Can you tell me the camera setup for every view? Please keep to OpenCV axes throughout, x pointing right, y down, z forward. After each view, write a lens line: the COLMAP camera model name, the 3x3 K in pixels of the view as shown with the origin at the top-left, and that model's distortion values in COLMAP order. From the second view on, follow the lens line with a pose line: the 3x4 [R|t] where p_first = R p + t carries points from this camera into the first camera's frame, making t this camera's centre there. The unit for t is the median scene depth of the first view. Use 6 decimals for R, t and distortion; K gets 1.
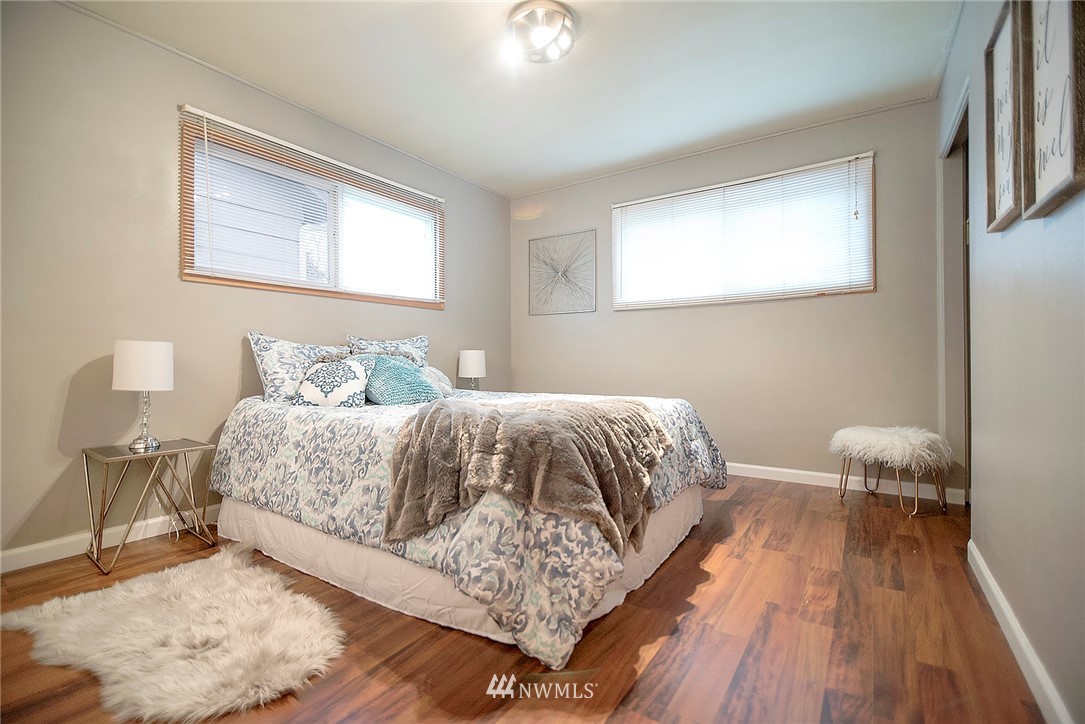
lens RADIAL K [[478.9, 0, 542.5], [0, 478.9, 362.0], [0, 0, 1]] dist [-0.019011, -0.000831]
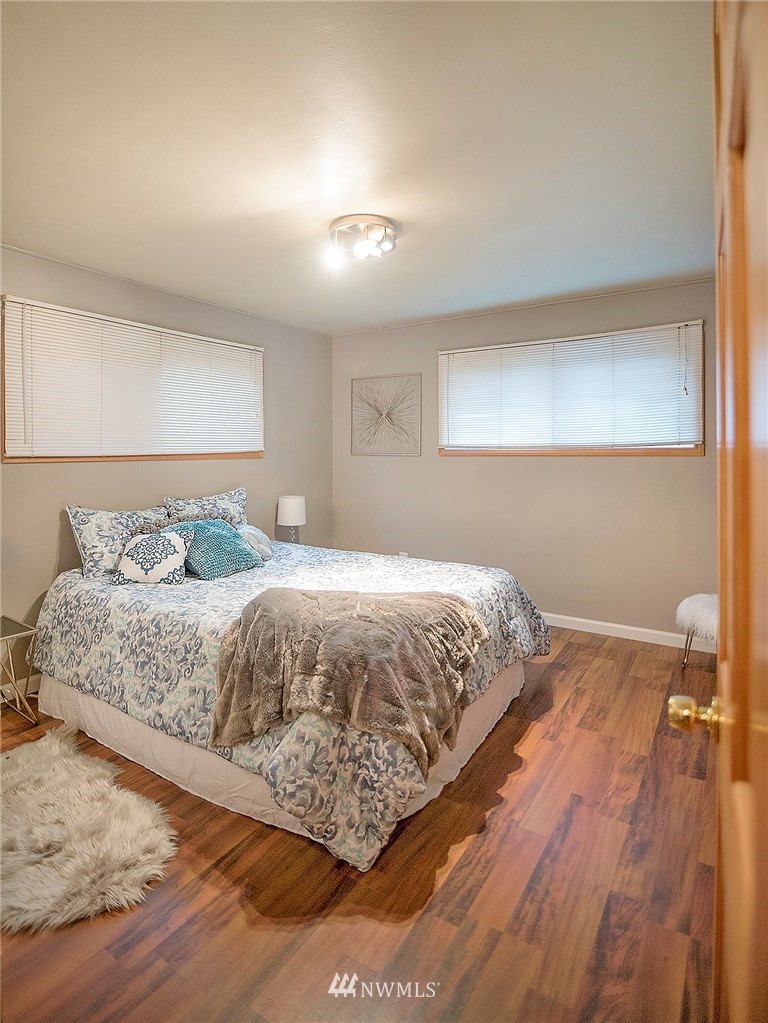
lens RADIAL K [[539.5, 0, 376.9], [0, 539.5, 459.6], [0, 0, 1]] dist [-0.027919, 0.000946]
pose [[0.999878, 0.006203, 0.014365, 0.014225], [-0.006460, 0.999818, 0.017967, -0.254510], [-0.014250, -0.018058, 0.999735, -0.164798]]
